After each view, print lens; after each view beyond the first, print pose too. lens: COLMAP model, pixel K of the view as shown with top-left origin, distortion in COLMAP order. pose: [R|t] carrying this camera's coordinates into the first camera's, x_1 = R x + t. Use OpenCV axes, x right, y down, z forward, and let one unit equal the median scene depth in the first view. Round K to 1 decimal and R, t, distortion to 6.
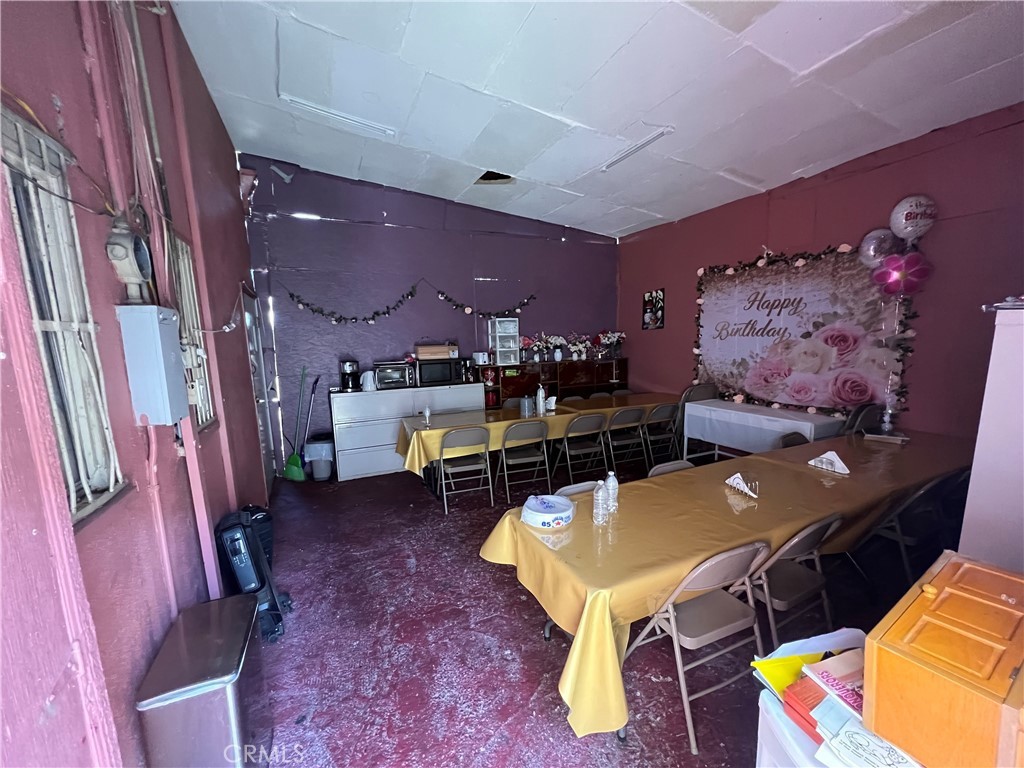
lens RADIAL K [[410.2, 0, 512.5], [0, 410.2, 386.8], [0, 0, 1]] dist [-0.004303, 0.001357]
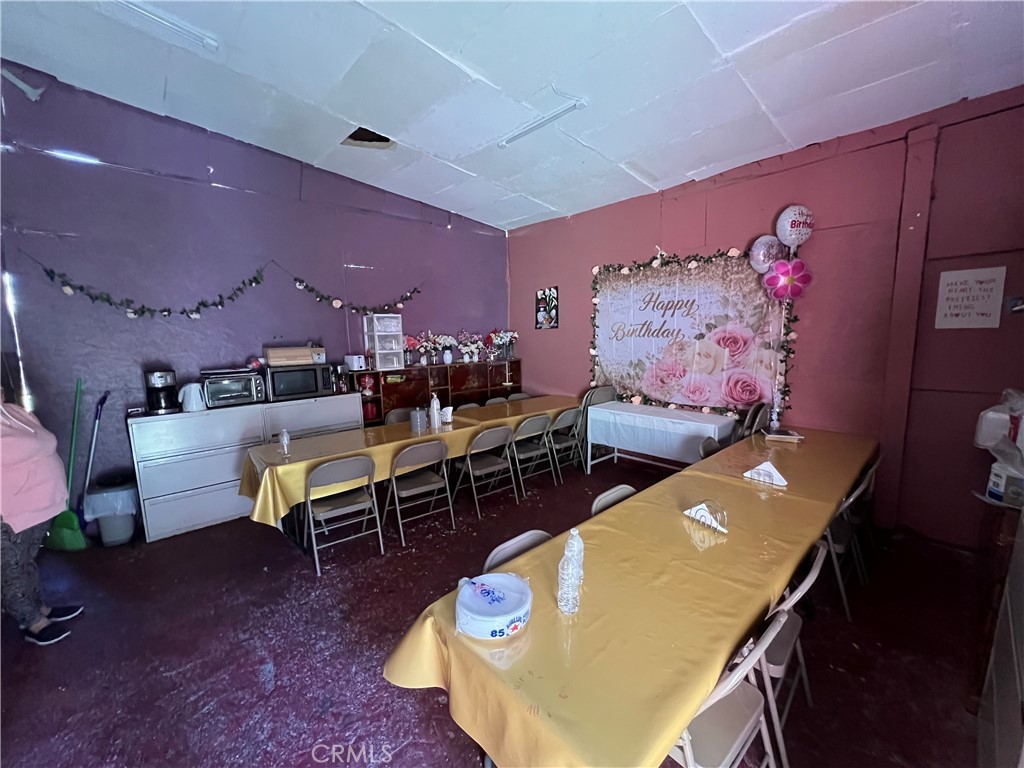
lens RADIAL K [[410.2, 0, 513.3], [0, 410.2, 386.6], [0, 0, 1]] dist [-0.004303, 0.001357]
pose [[0.953287, -0.032769, 0.300283, -0.033214], [0.031454, 0.999463, 0.009214, -0.025704], [-0.300424, 0.000662, 0.953806, 0.165752]]
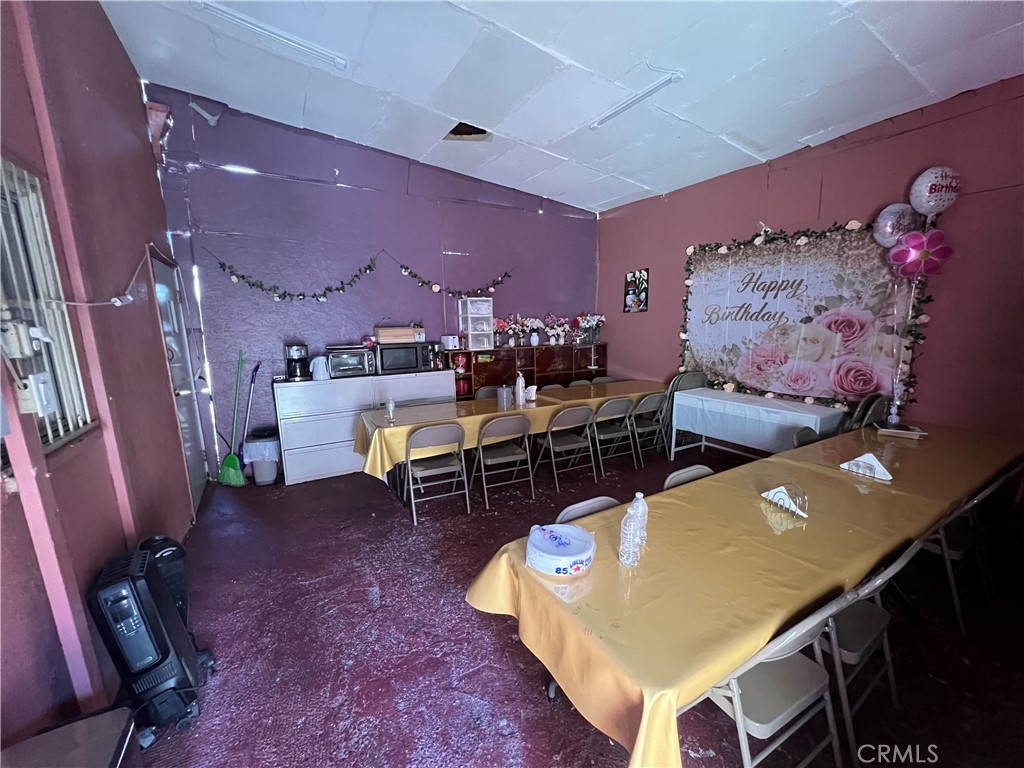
lens RADIAL K [[410.2, 0, 512.8], [0, 410.2, 386.7], [0, 0, 1]] dist [-0.004303, 0.001357]
pose [[0.995932, -0.003465, 0.090041, -0.031231], [-0.000107, 0.999214, 0.039635, -0.011235], [-0.090107, -0.039483, 0.995149, 0.125804]]
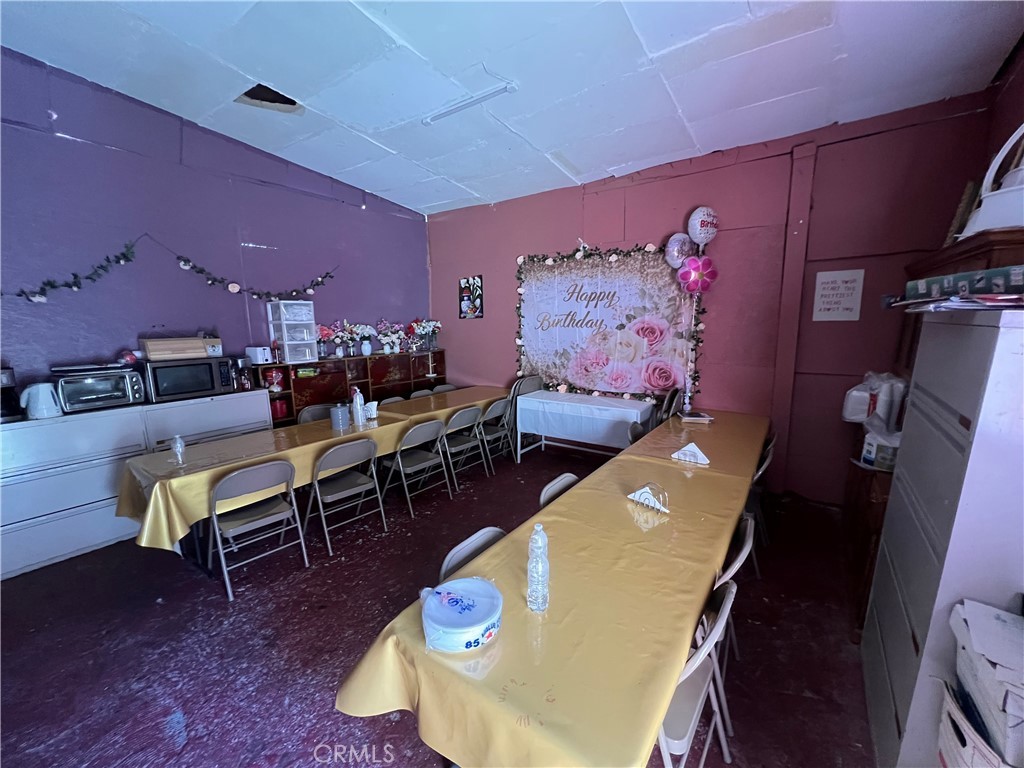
lens RADIAL K [[410.2, 0, 513.5], [0, 410.2, 386.5], [0, 0, 1]] dist [-0.004303, 0.001357]
pose [[0.870073, -0.064658, 0.488664, -0.060091], [0.050281, 0.997830, 0.042503, -0.029771], [-0.490352, -0.012410, 0.871436, 0.196579]]
